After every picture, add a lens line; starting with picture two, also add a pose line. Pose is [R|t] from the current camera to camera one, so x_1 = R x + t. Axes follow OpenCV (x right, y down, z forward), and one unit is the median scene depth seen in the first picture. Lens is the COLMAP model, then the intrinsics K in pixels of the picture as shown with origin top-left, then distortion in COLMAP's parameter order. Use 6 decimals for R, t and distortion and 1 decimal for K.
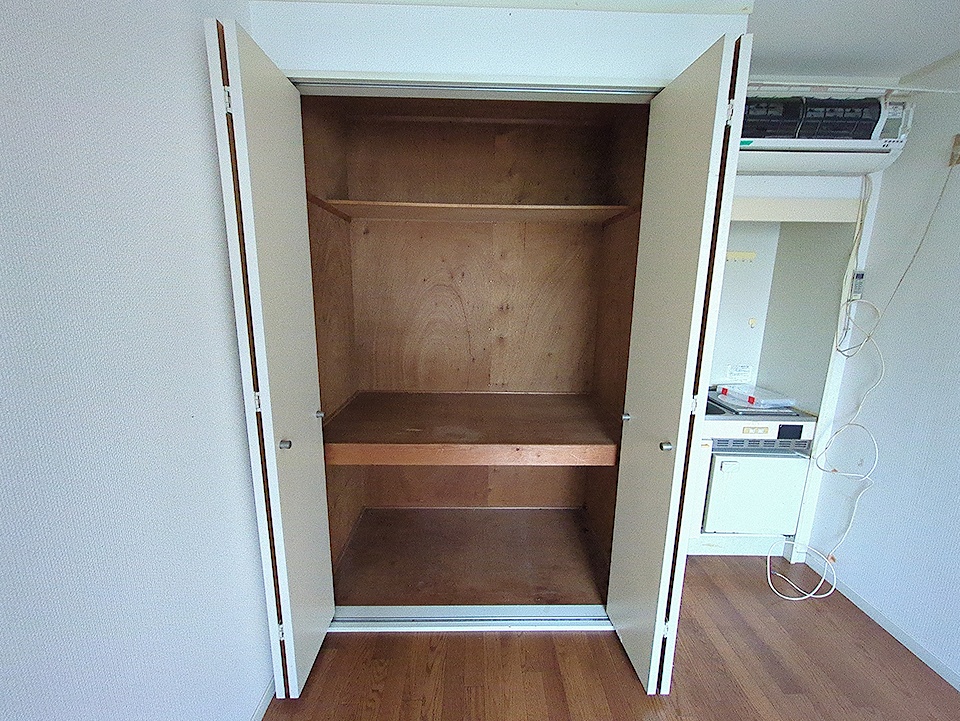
lens RADIAL K [[377.3, 0, 478.4], [0, 377.3, 359.7], [0, 0, 1]] dist [0.001118, -0.000159]
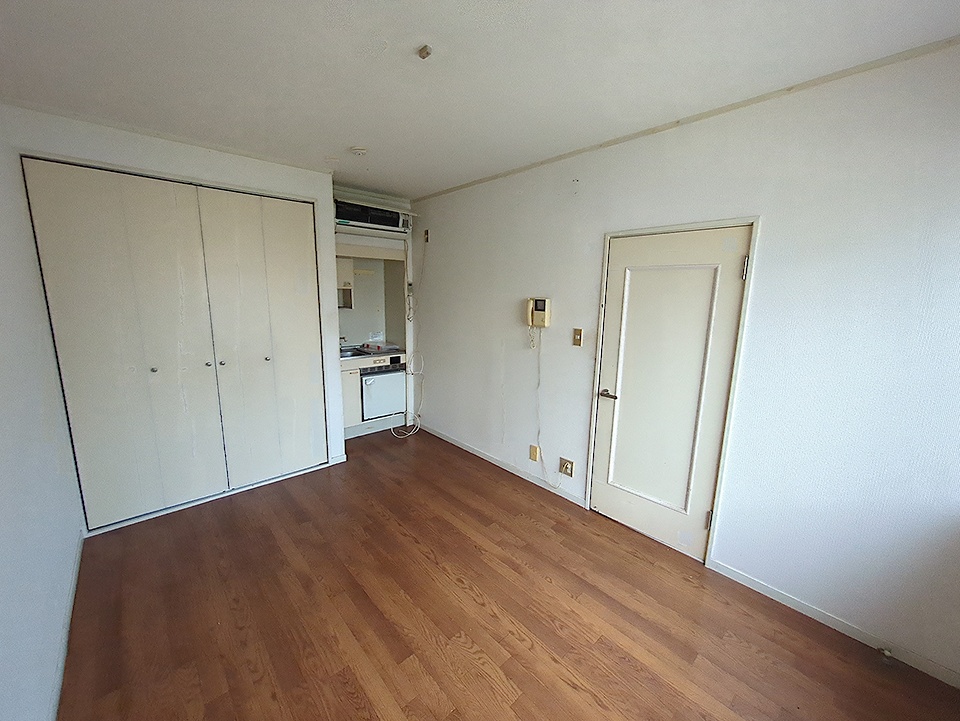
lens RADIAL K [[377.3, 0, 481.6], [0, 377.3, 355.0], [0, 0, 1]] dist [0.001118, -0.000159]
pose [[0.744684, -0.106179, 0.658918, -0.188141], [0.114448, 0.992956, 0.030661, 0.173726], [-0.657532, 0.052579, 0.751590, -0.944133]]
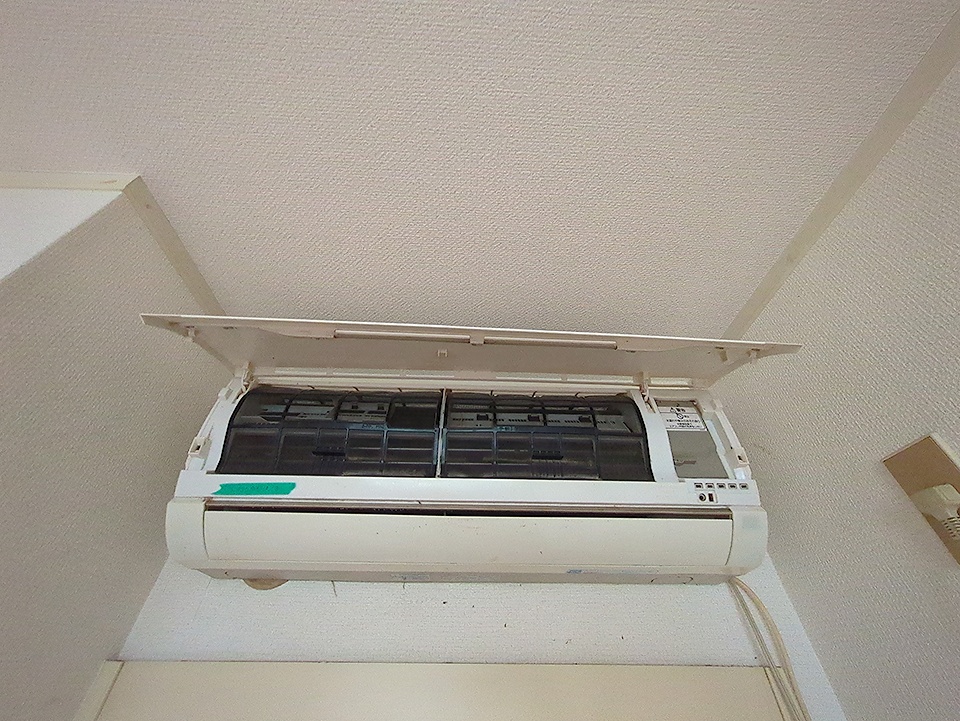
lens RADIAL K [[377.3, 0, 478.8], [0, 377.3, 357.9], [0, 0, 1]] dist [0.001118, -0.000159]
pose [[0.999917, -0.004093, -0.012243, 0.779392], [-0.007077, 0.619392, -0.785050, -0.334320], [0.010796, 0.785071, 0.619311, 0.612190]]
